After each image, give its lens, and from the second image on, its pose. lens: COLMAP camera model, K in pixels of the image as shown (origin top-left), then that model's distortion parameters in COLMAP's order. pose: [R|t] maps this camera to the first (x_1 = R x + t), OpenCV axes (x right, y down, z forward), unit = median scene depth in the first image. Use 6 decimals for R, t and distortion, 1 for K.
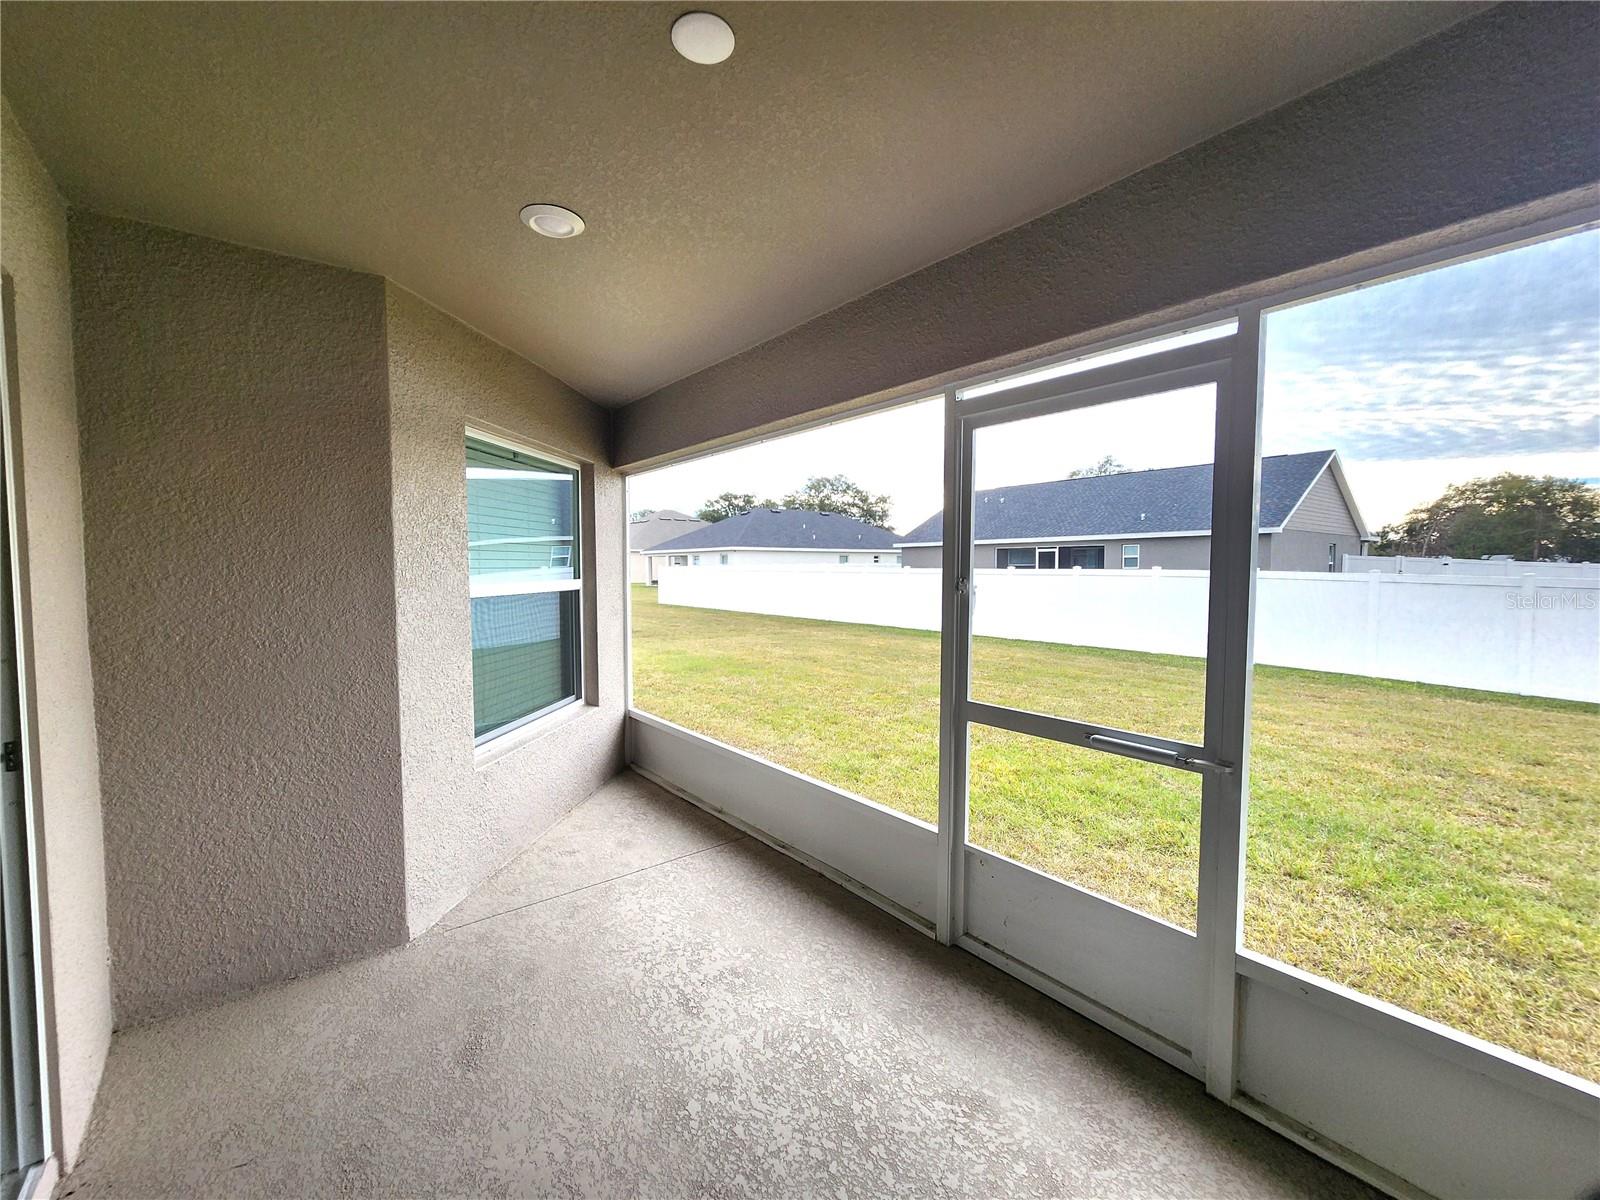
lens RADIAL K [[650.1, 0, 800.0], [0, 650.1, 600.0], [0, 0, 1]] dist [-0.000150, -0.000193]
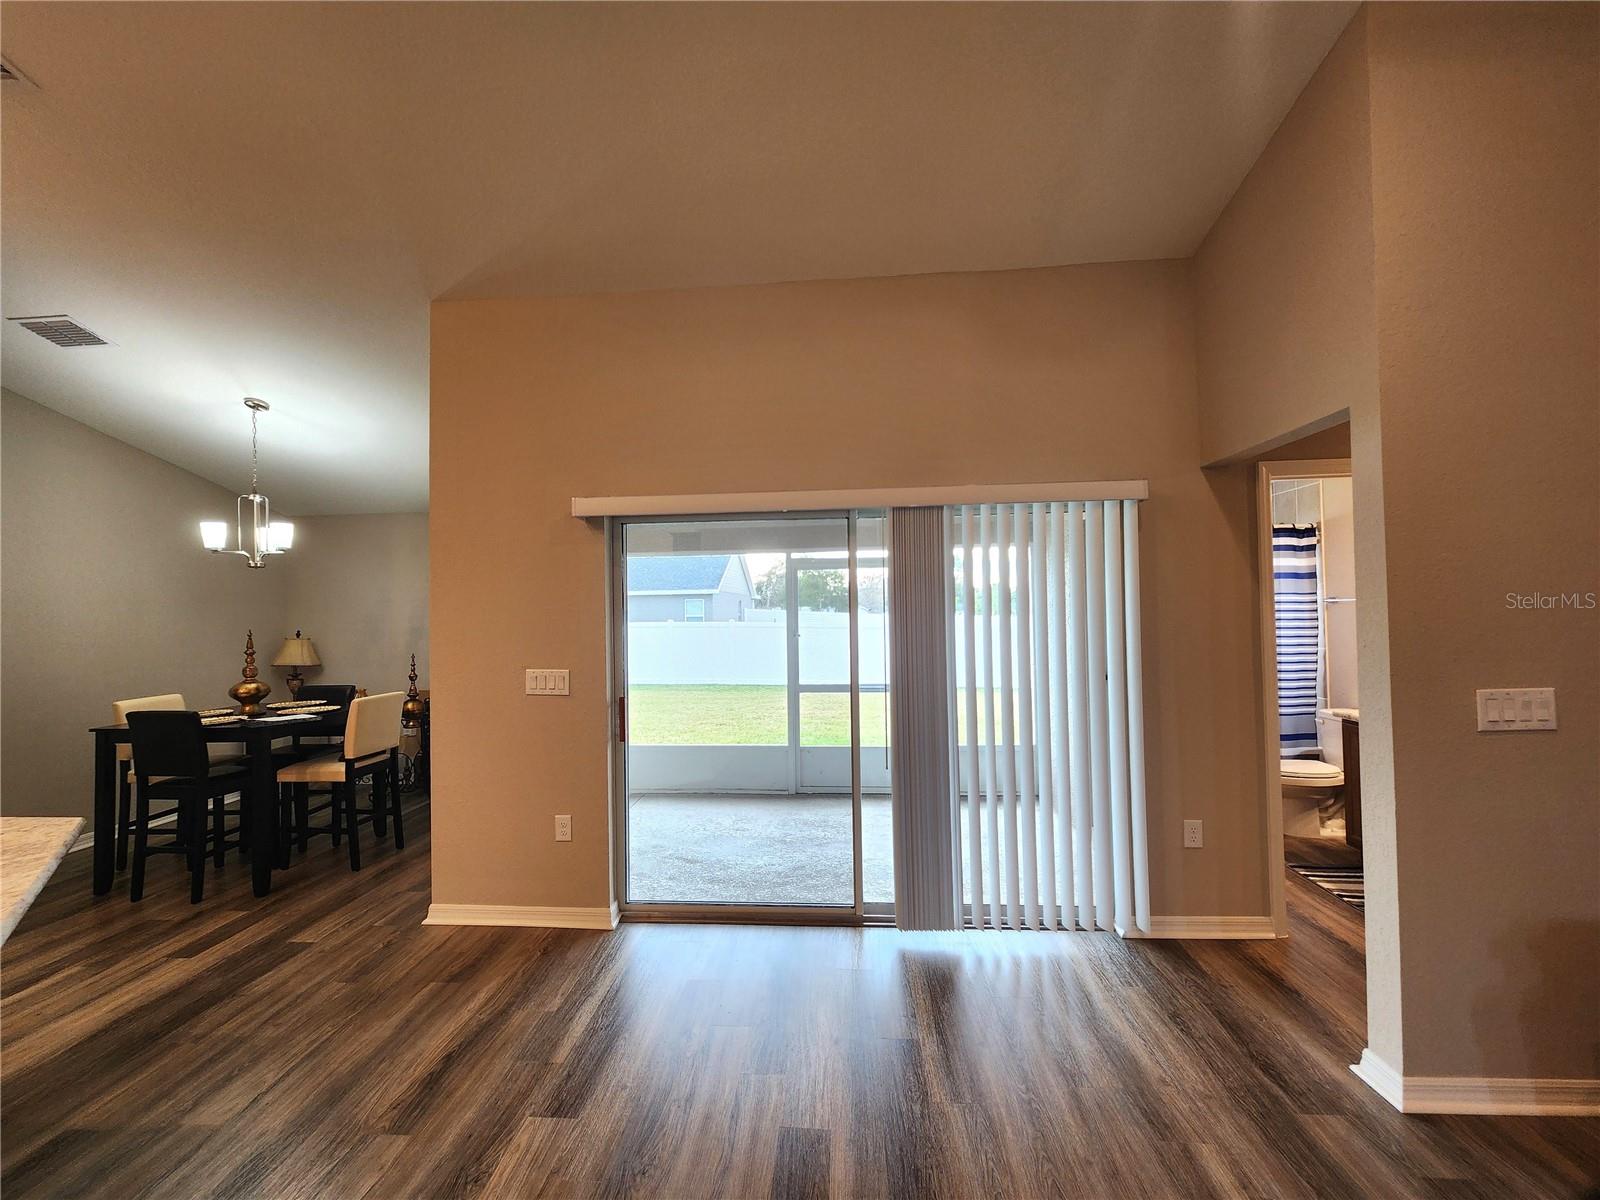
lens RADIAL K [[650.1, 0, 800.0], [0, 650.1, 600.0], [0, 0, 1]] dist [-0.000150, -0.000193]
pose [[0.681715, 0.004229, 0.731606, -1.420287], [0.054795, 0.996880, -0.056821, -0.016205], [-0.729563, 0.078824, 0.679356, -0.610245]]
